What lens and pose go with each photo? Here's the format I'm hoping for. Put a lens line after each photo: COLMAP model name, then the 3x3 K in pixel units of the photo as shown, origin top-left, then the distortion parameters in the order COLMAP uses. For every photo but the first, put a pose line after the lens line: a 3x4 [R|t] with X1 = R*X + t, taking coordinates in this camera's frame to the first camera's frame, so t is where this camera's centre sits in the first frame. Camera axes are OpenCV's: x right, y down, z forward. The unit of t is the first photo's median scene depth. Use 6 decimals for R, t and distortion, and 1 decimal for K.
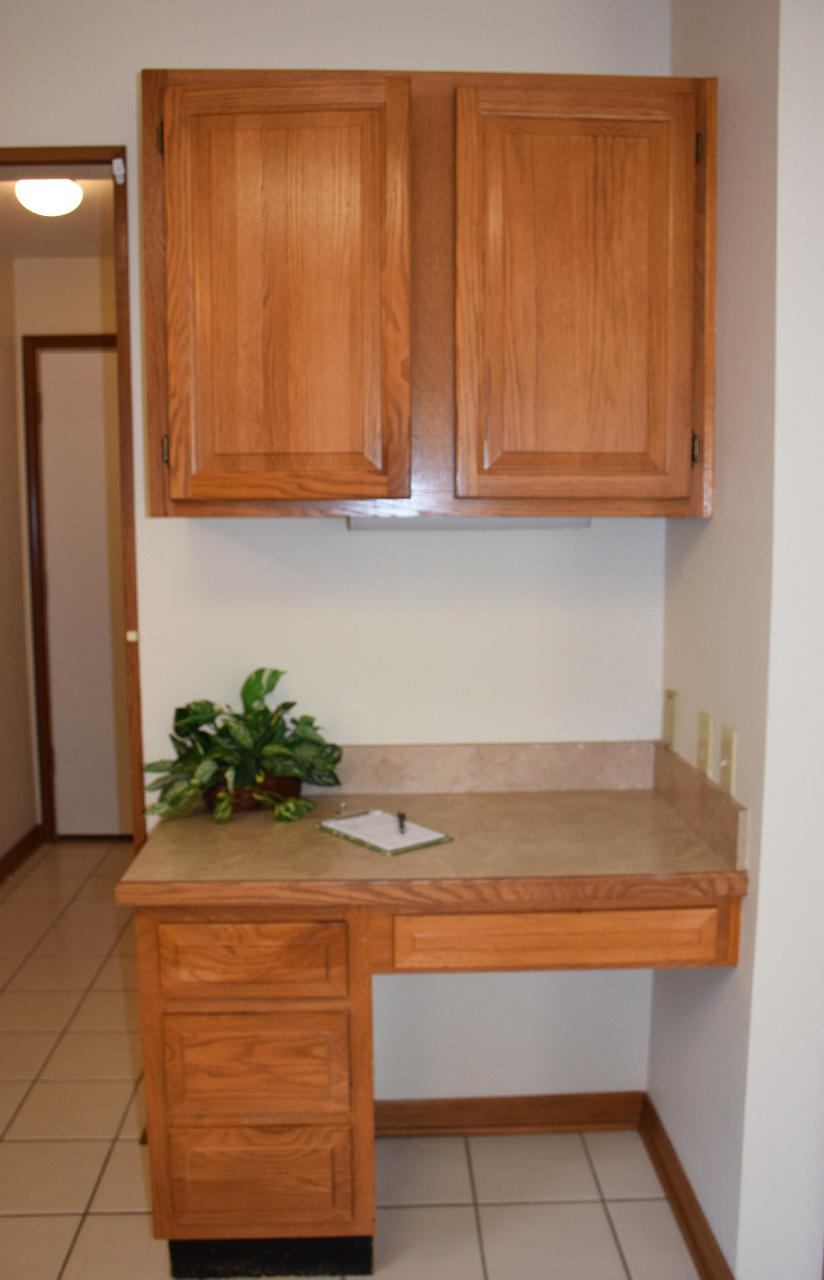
lens RADIAL K [[1067.1, 0, 412.0], [0, 1067.1, 640.0], [0, 0, 1]] dist [-0.077734, 0.010313]
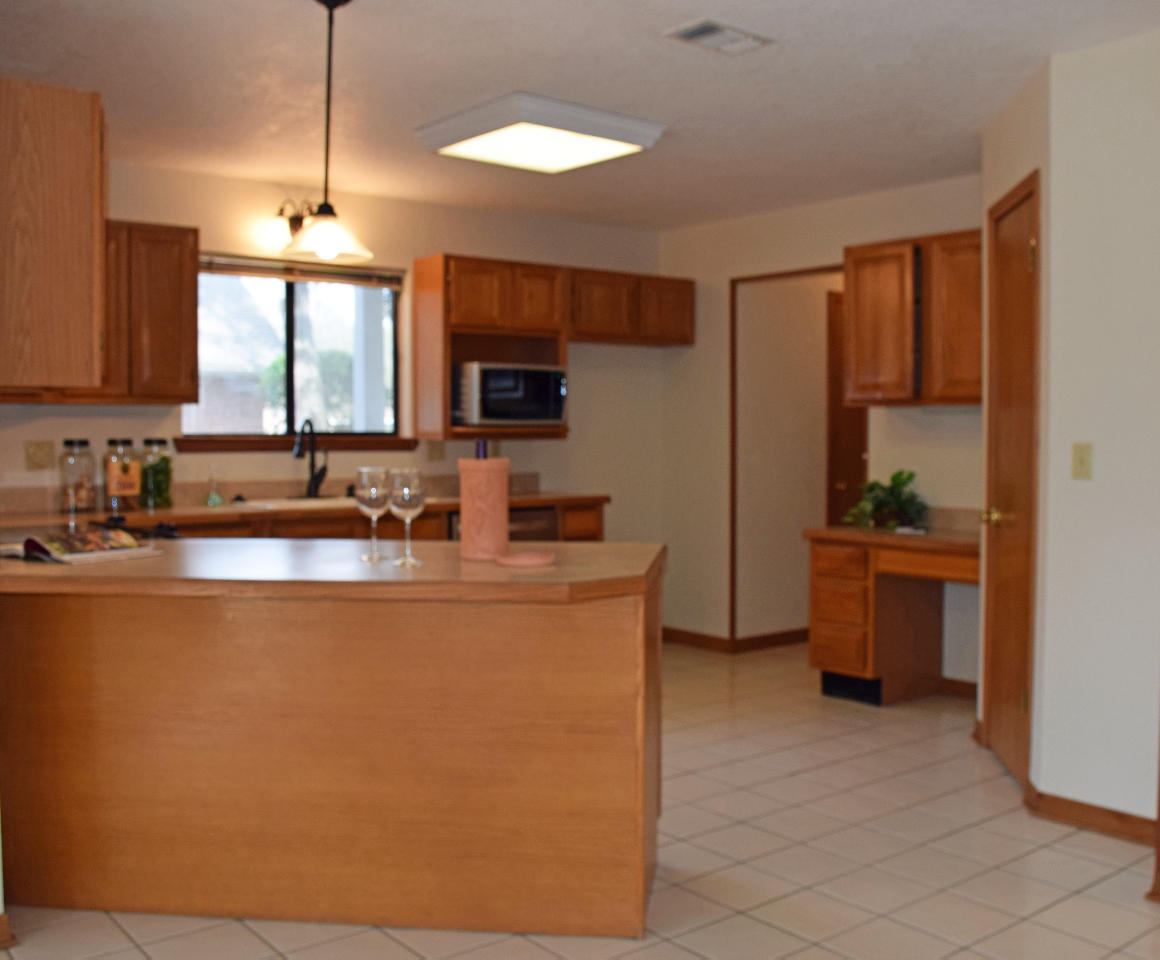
lens RADIAL K [[1184.6, 0, 580.0], [0, 1184.6, 480.0], [0, 0, 1]] dist [-0.120415, 0.005476]
pose [[0.592229, 0.038640, -0.804843, 1.547517], [-0.102694, 0.994324, -0.027828, 0.193087], [0.799199, 0.099133, 0.592835, -1.129145]]
